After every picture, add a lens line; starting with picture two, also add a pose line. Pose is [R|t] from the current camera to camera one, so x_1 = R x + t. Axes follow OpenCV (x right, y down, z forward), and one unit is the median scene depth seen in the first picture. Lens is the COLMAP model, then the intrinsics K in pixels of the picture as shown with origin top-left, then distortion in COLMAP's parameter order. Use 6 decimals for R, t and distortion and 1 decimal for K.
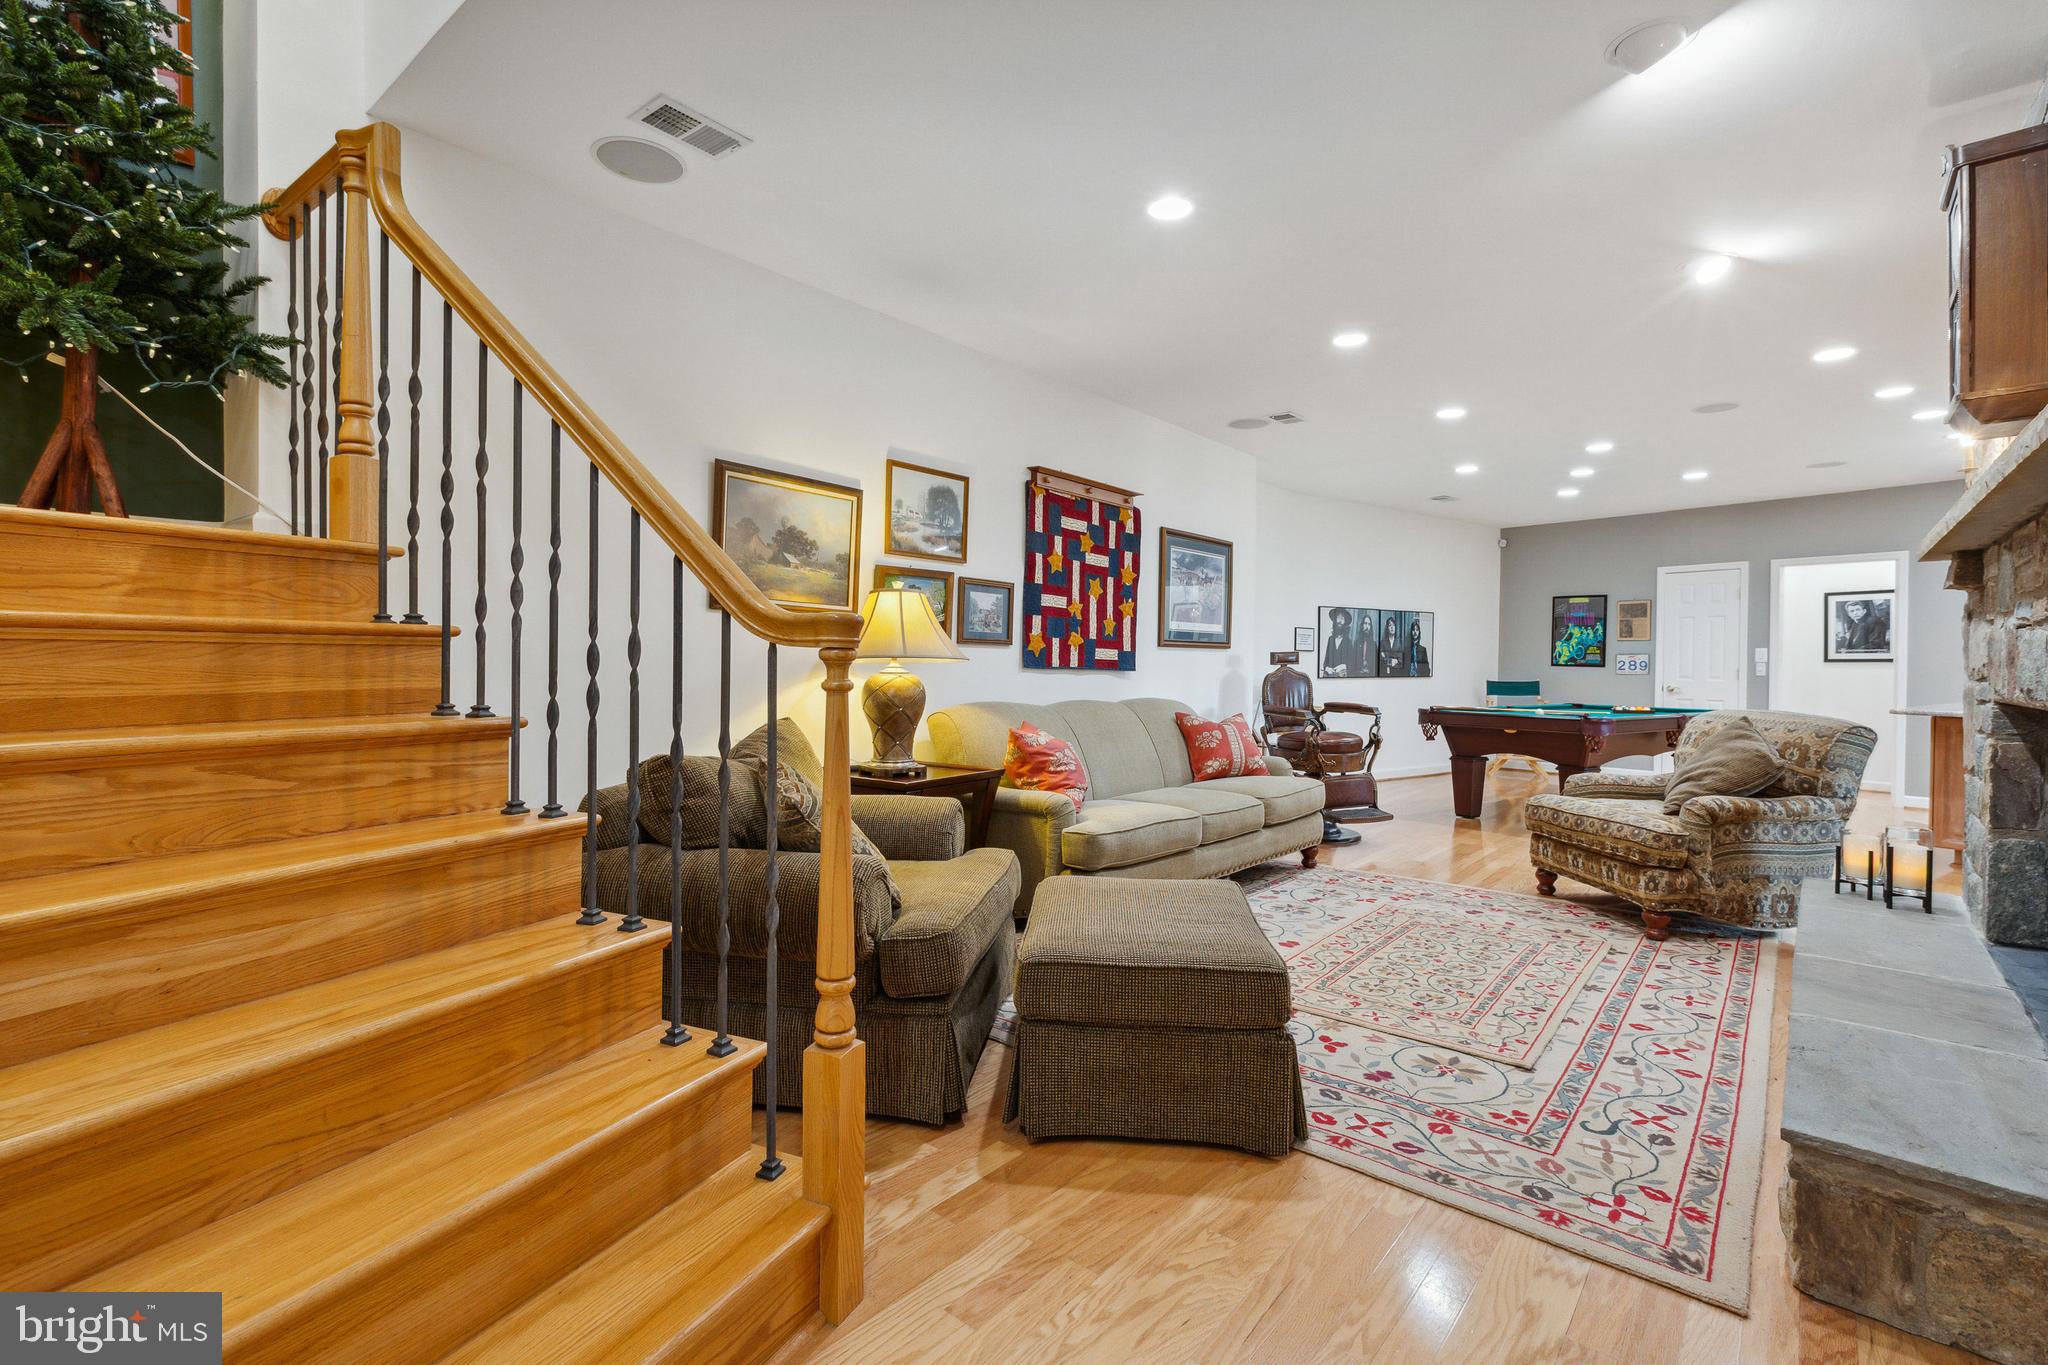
lens RADIAL K [[937.5, 0, 1028.5], [0, 937.5, 670.0], [0, 0, 1]] dist [-0.000647, 0.002092]
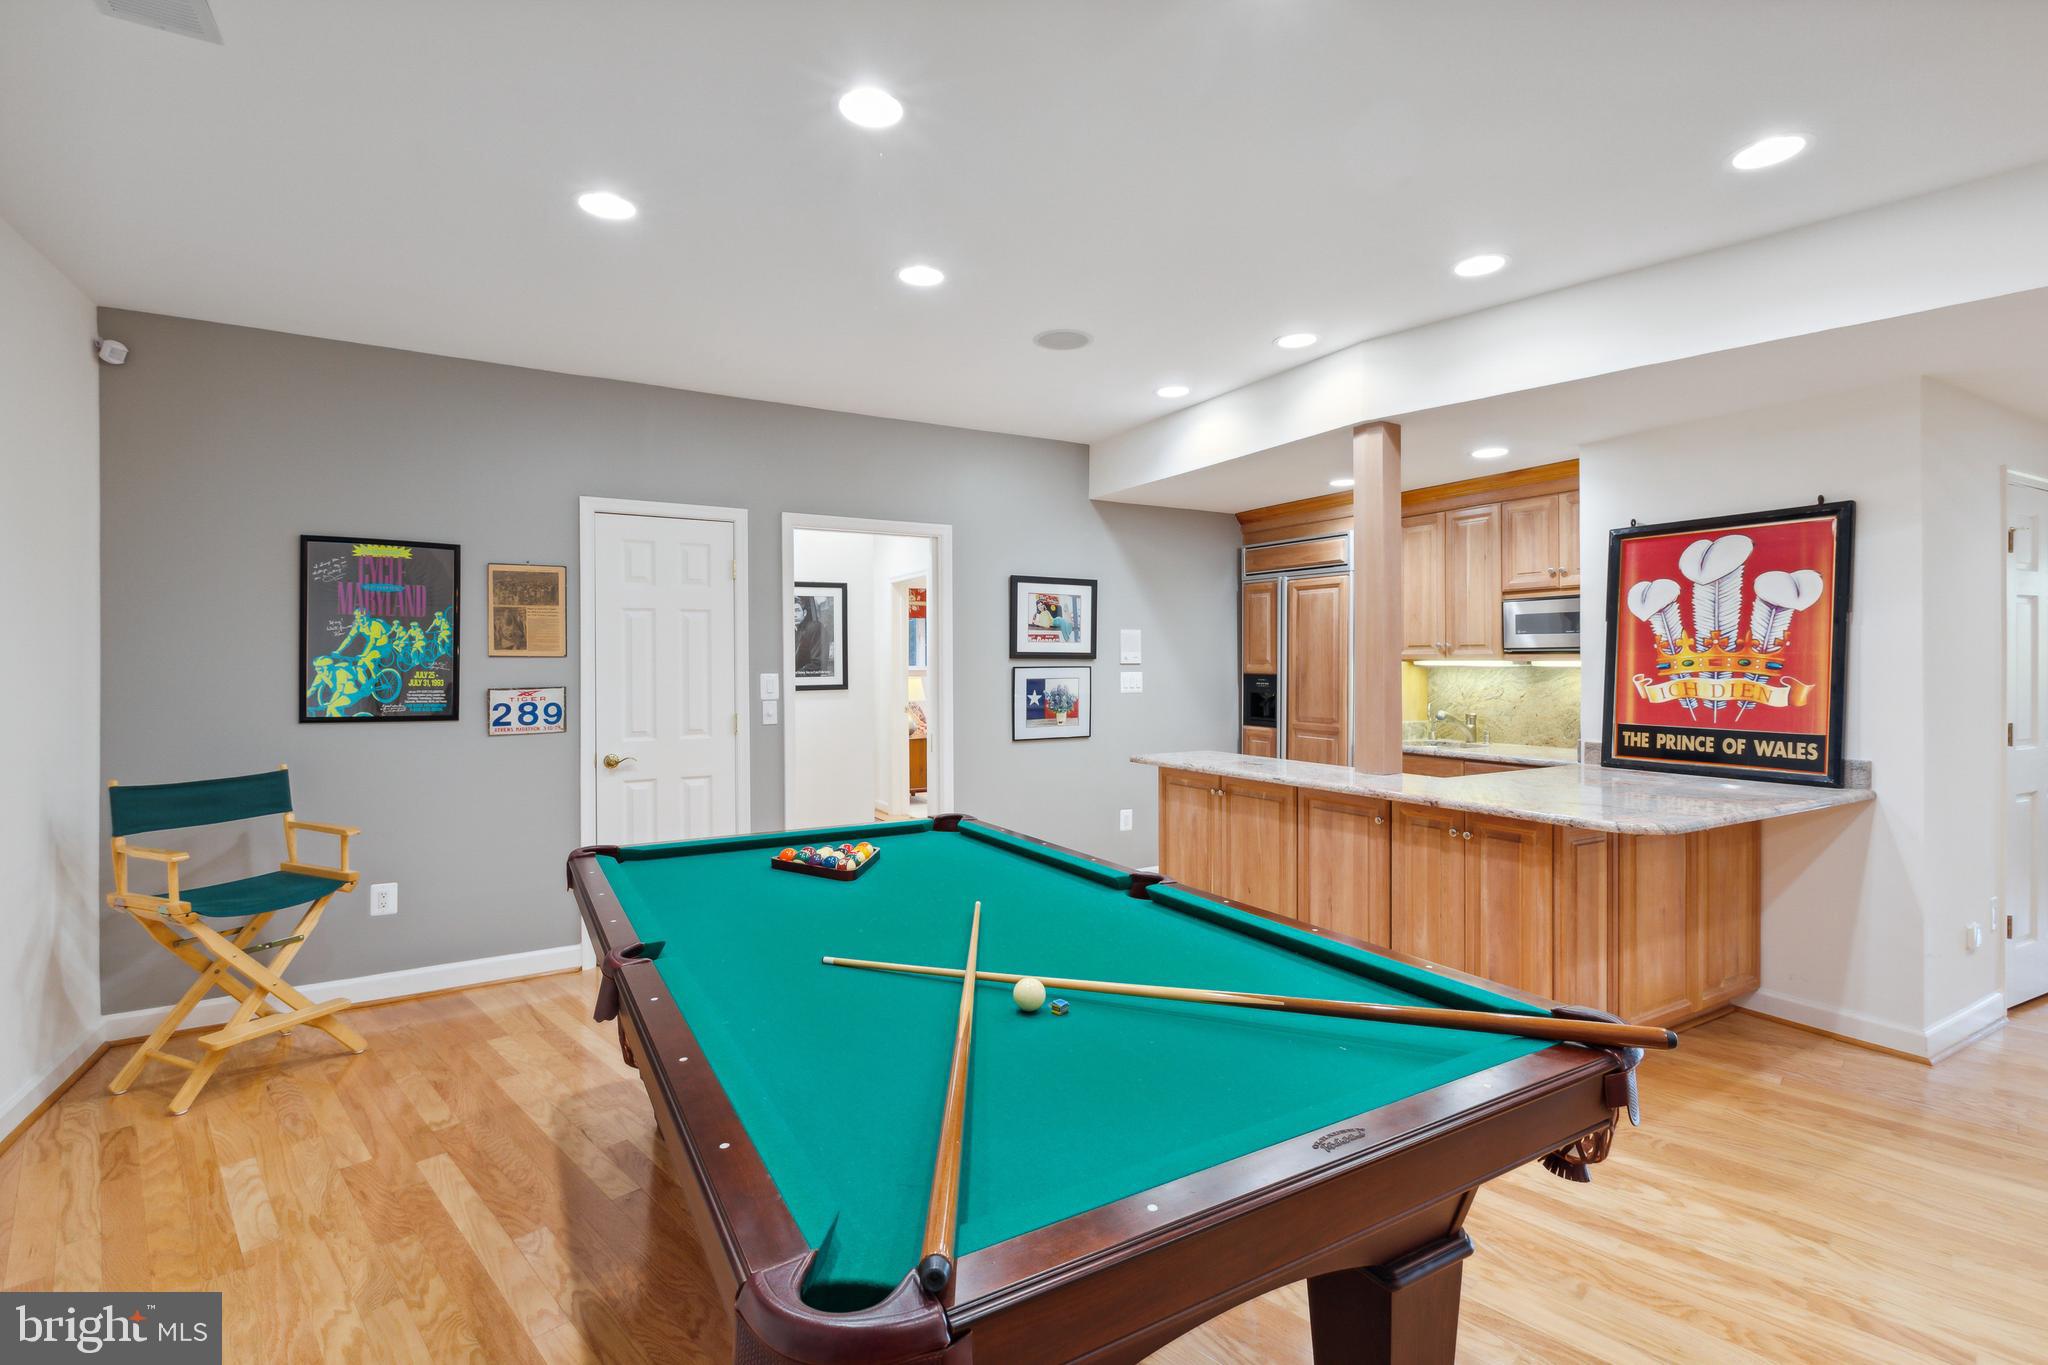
lens RADIAL K [[937.5, 0, 1026.9], [0, 937.5, 676.1], [0, 0, 1]] dist [-0.000647, 0.002092]
pose [[0.081814, -0.015661, 0.996525, 0.225206], [0.020334, 0.999695, 0.014041, -0.023207], [-0.996440, 0.019114, 0.082108, 0.714689]]
